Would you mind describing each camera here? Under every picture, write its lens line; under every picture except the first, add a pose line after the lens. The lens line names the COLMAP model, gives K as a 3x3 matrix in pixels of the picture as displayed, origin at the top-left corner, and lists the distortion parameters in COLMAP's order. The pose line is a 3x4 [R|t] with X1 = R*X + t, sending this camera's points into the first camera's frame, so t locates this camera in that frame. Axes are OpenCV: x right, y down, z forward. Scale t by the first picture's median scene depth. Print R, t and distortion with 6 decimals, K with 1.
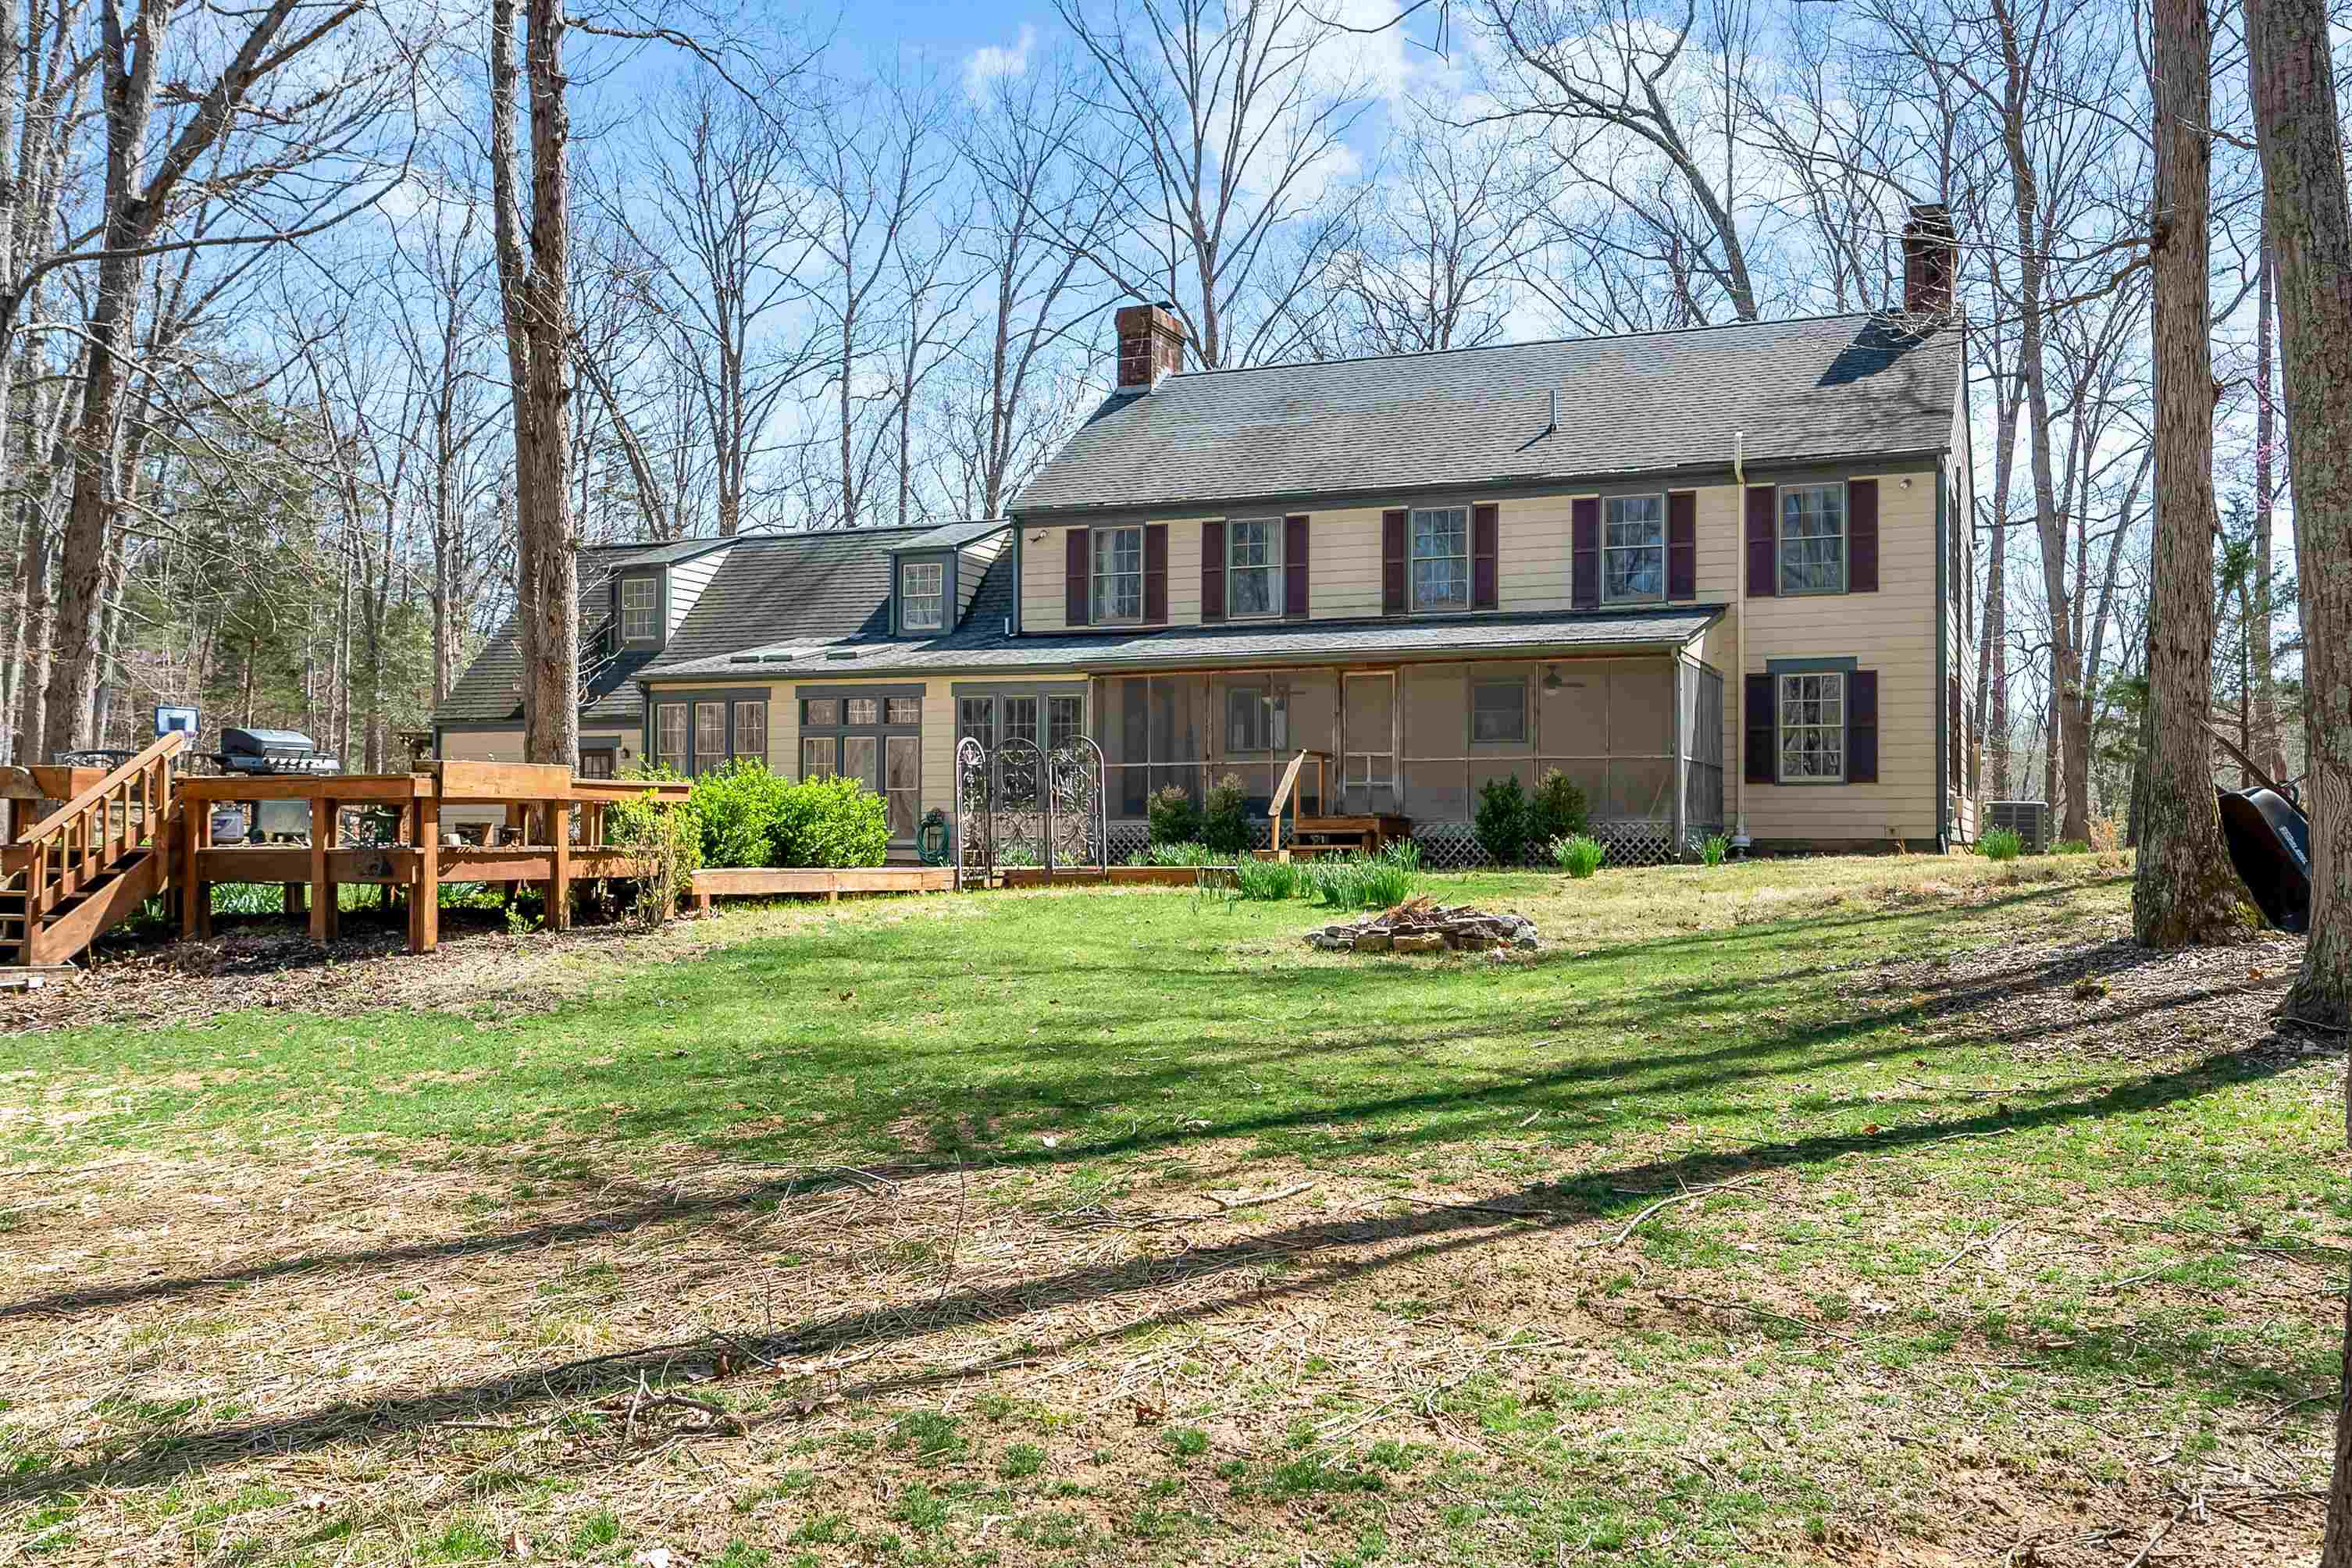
lens RADIAL K [[2062.8, 0, 1168.7], [0, 2062.8, 802.8], [0, 0, 1]] dist [-0.003920, 0.002982]
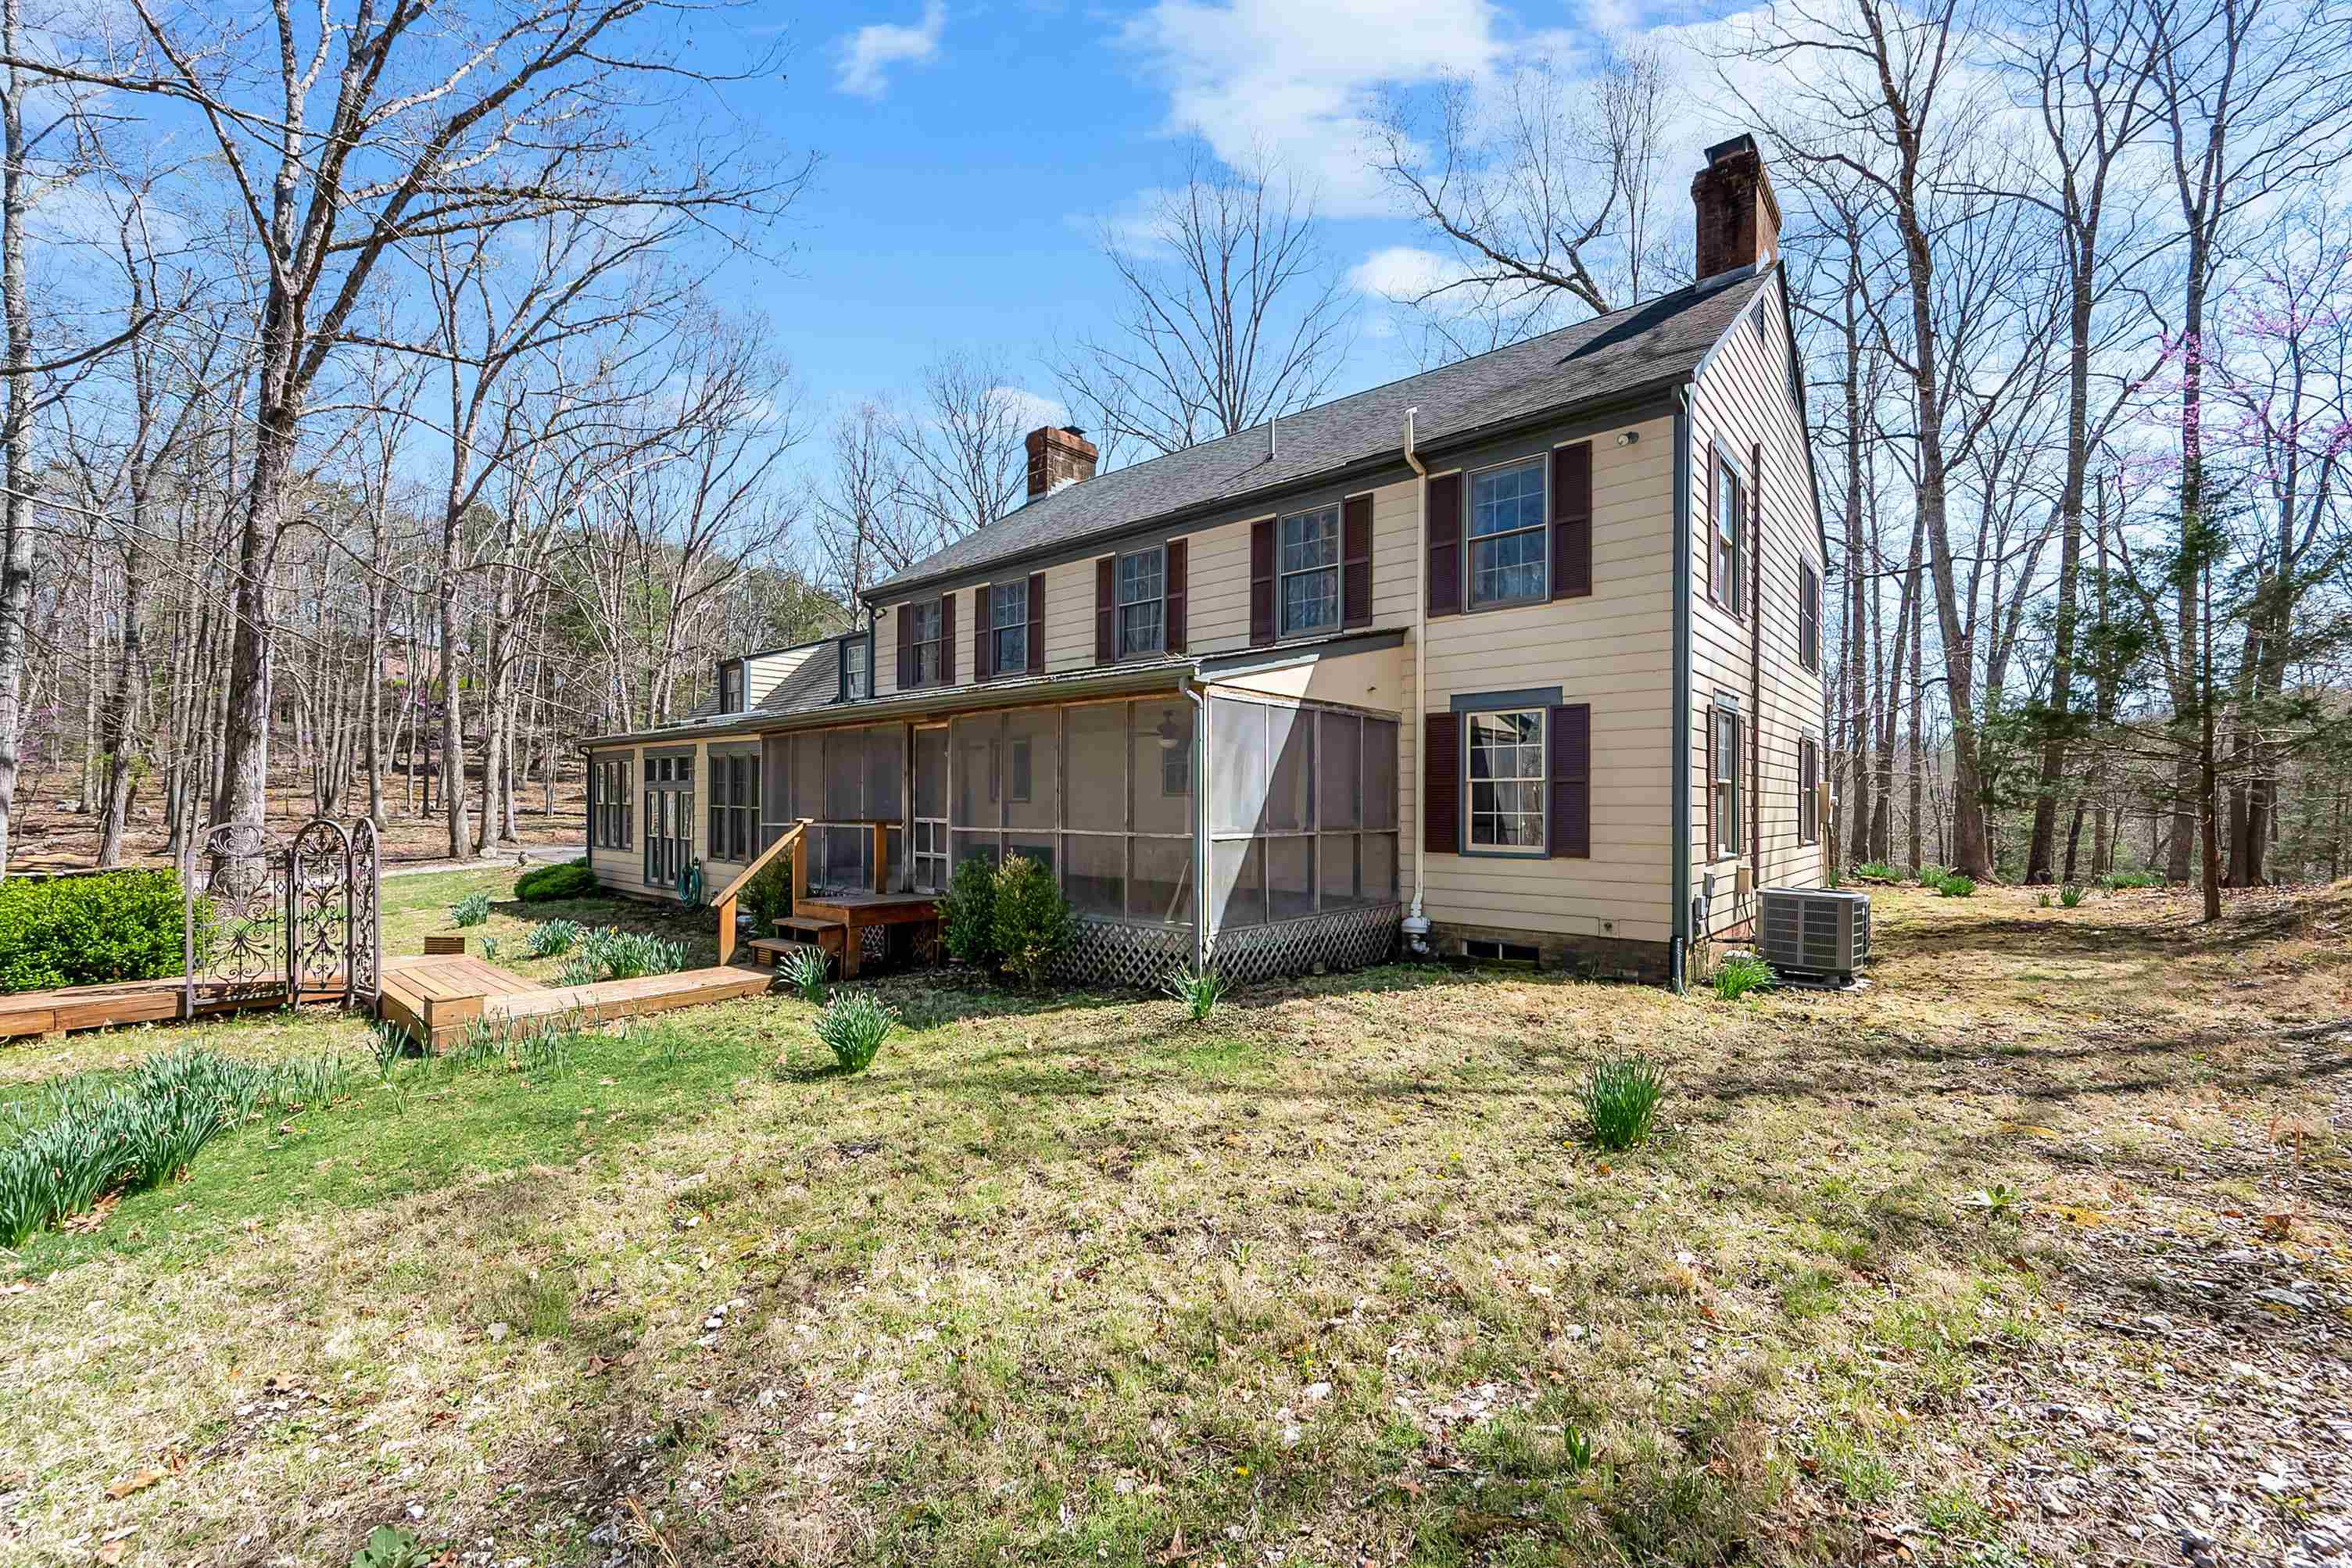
lens RADIAL K [[944.7, 0, 1176.6], [0, 944.7, 796.2], [0, 0, 1]] dist [0.002710, 0.000423]
pose [[0.953476, -0.003390, -0.301449, 0.278561], [0.006758, 0.999926, 0.010129, -0.032824], [0.301392, -0.011695, 0.953429, 0.582426]]
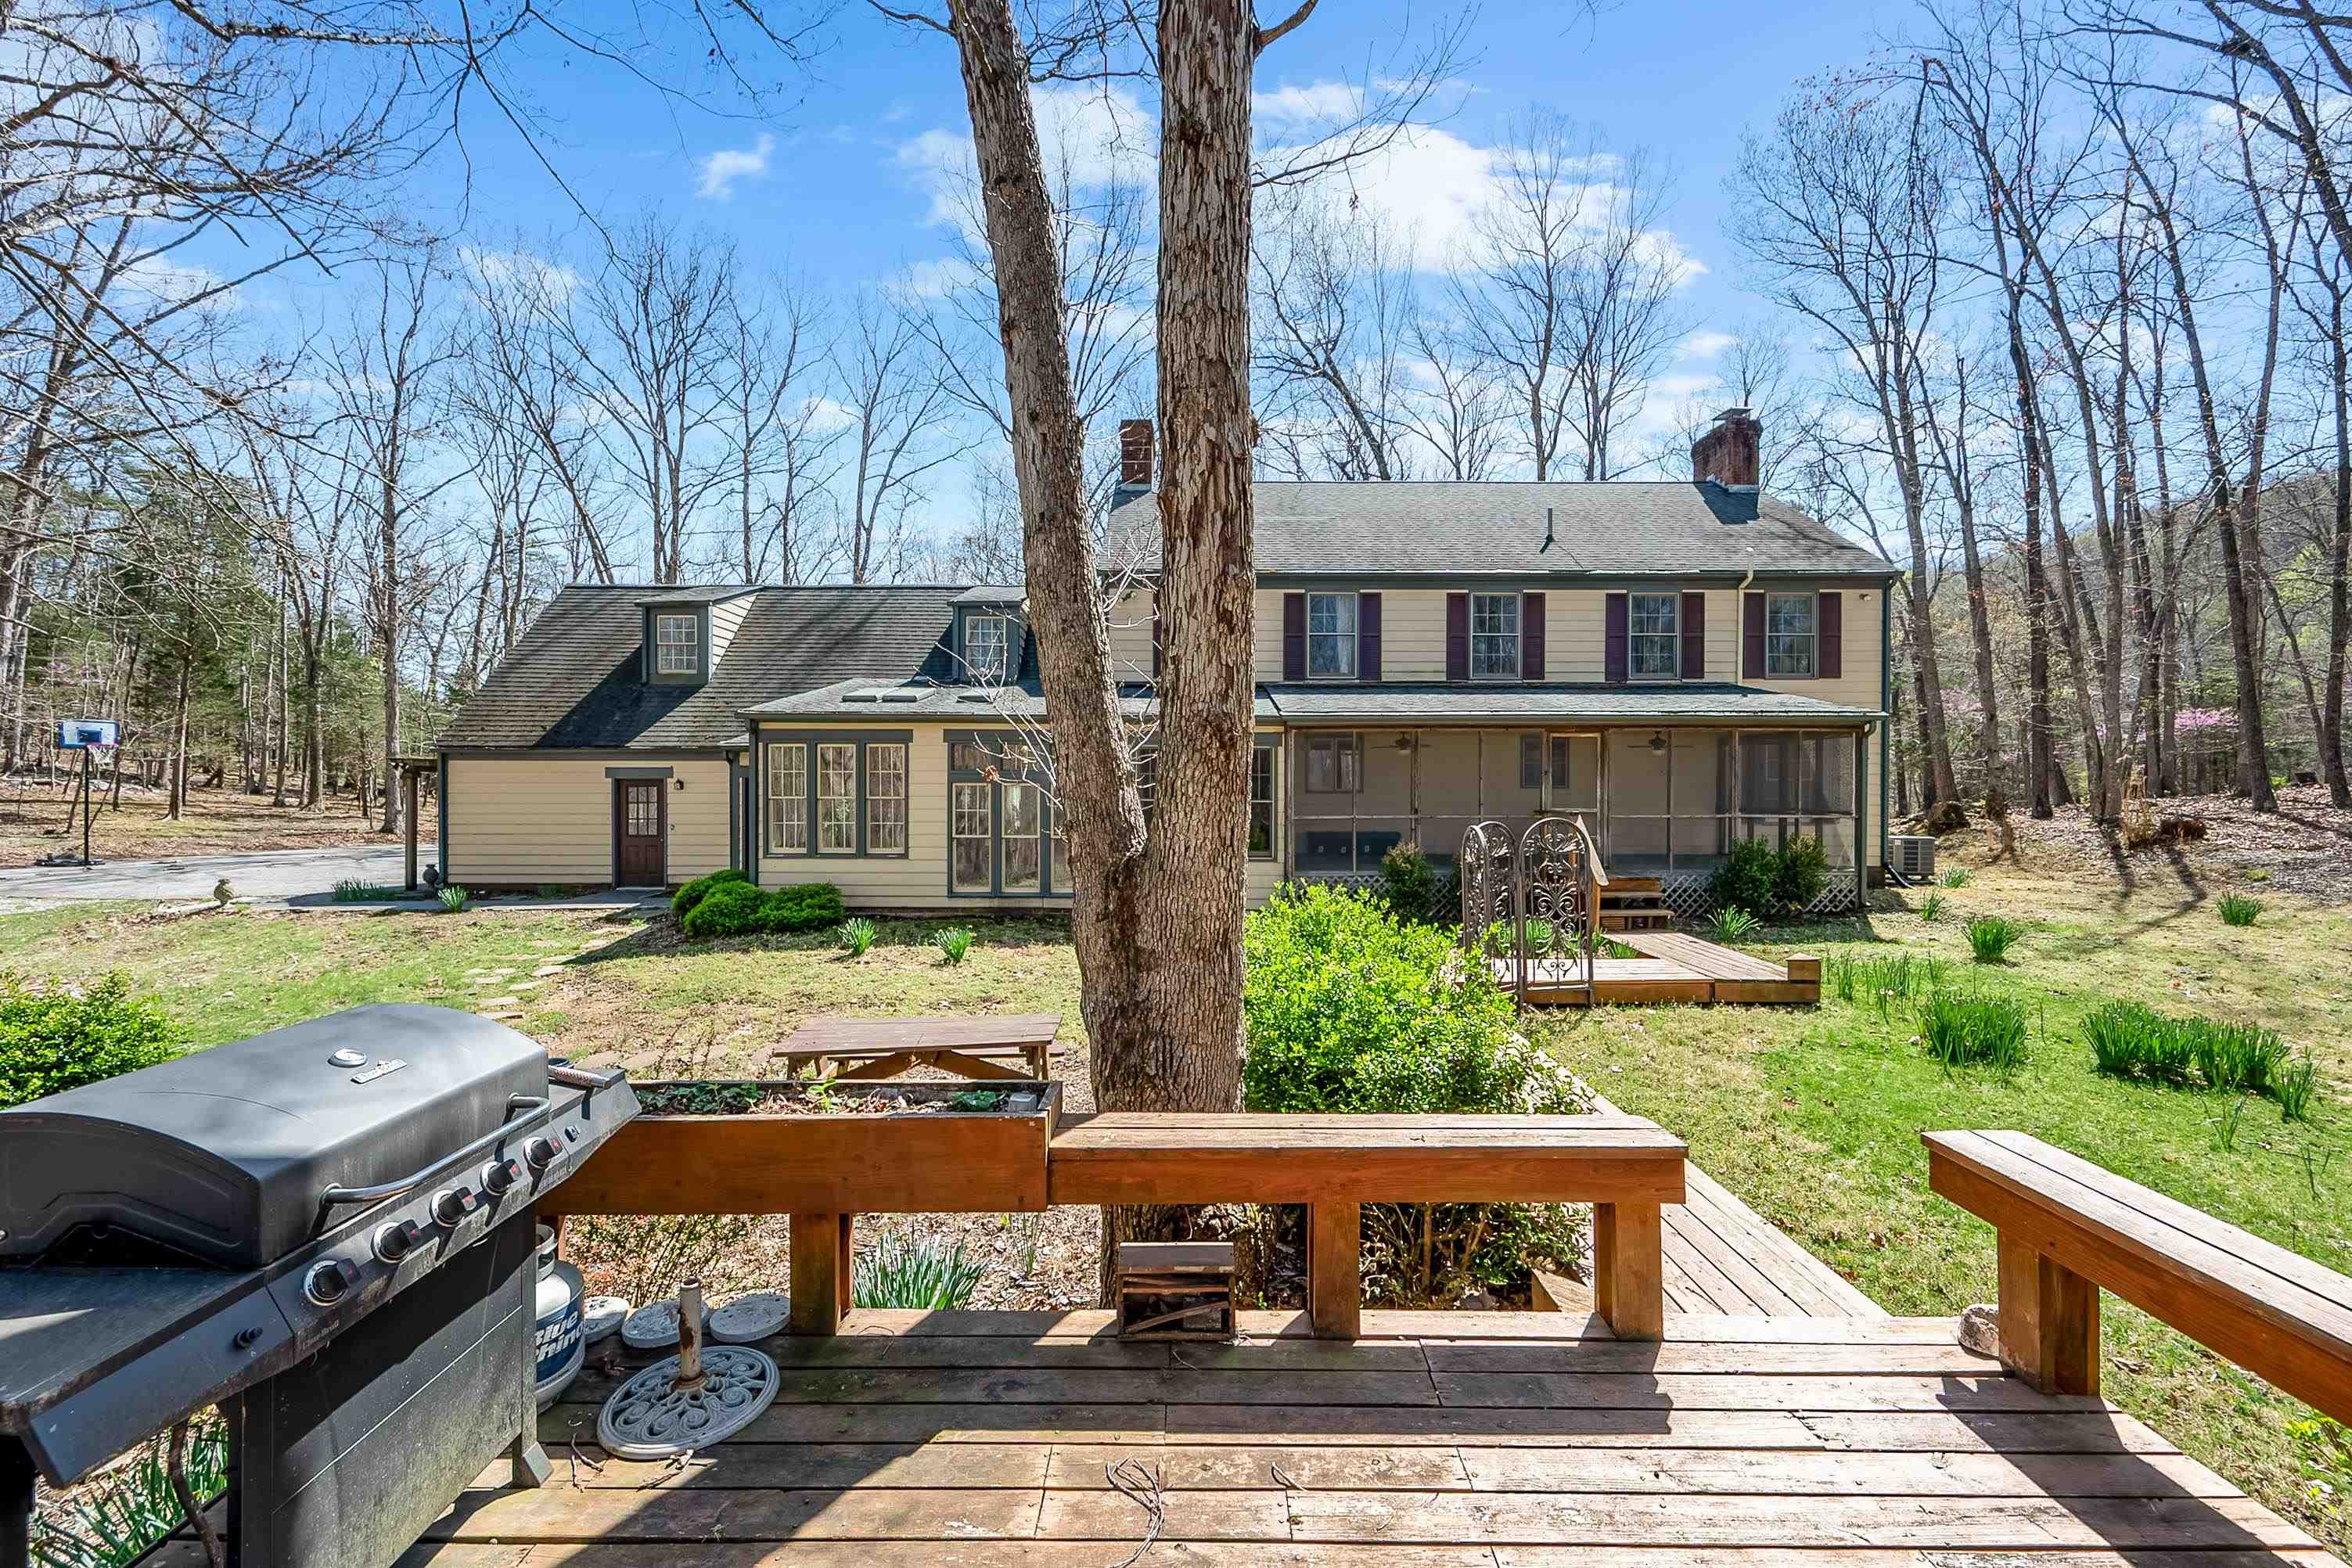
lens RADIAL K [[939.1, 0, 1189.2], [0, 939.1, 789.2], [0, 0, 1]] dist [-0.002570, -0.000267]
pose [[0.920328, -0.004897, 0.391118, -0.249828], [-0.005311, 0.999673, 0.025016, -0.040669], [-0.391112, -0.025100, 0.920001, 0.557424]]
